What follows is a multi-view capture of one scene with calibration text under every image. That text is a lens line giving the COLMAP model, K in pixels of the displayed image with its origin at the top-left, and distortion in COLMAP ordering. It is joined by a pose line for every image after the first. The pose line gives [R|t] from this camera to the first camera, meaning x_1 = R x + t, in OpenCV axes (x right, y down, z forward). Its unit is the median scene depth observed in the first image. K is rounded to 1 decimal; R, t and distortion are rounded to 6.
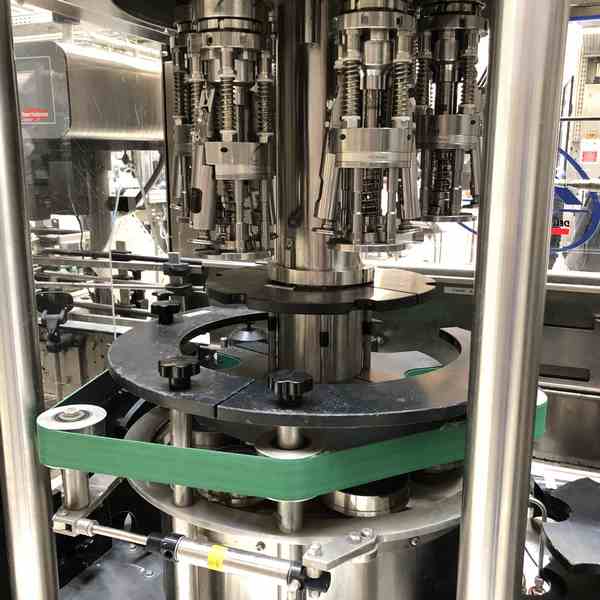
lens RADIAL K [[655.7, 0, 300.3], [0, 655.7, 301.0], [0, 0, 1]] dist [0.011495, 0.000000]
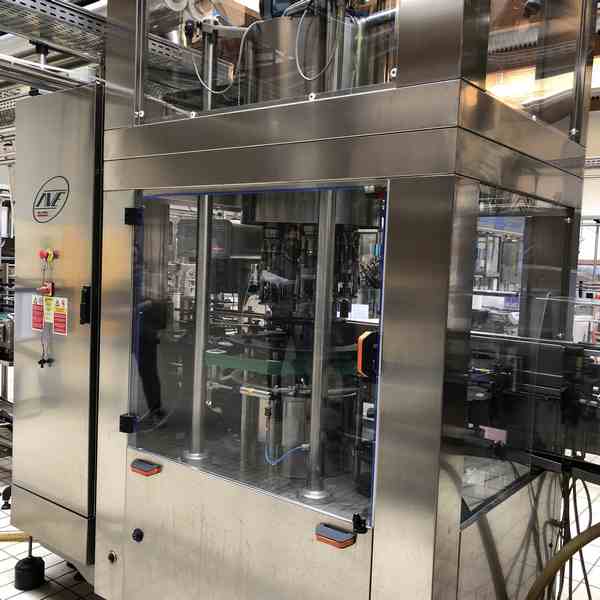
lens RADIAL K [[655.7, 0, 299.8], [0, 655.7, 299.4], [0, 0, 1]] dist [0.011495, 0.000000]
pose [[0.966193, 0.054509, -0.251992, 0.368002], [-0.089971, 0.987236, -0.131416, 0.135693], [0.241612, 0.149645, 0.958765, -0.881030]]
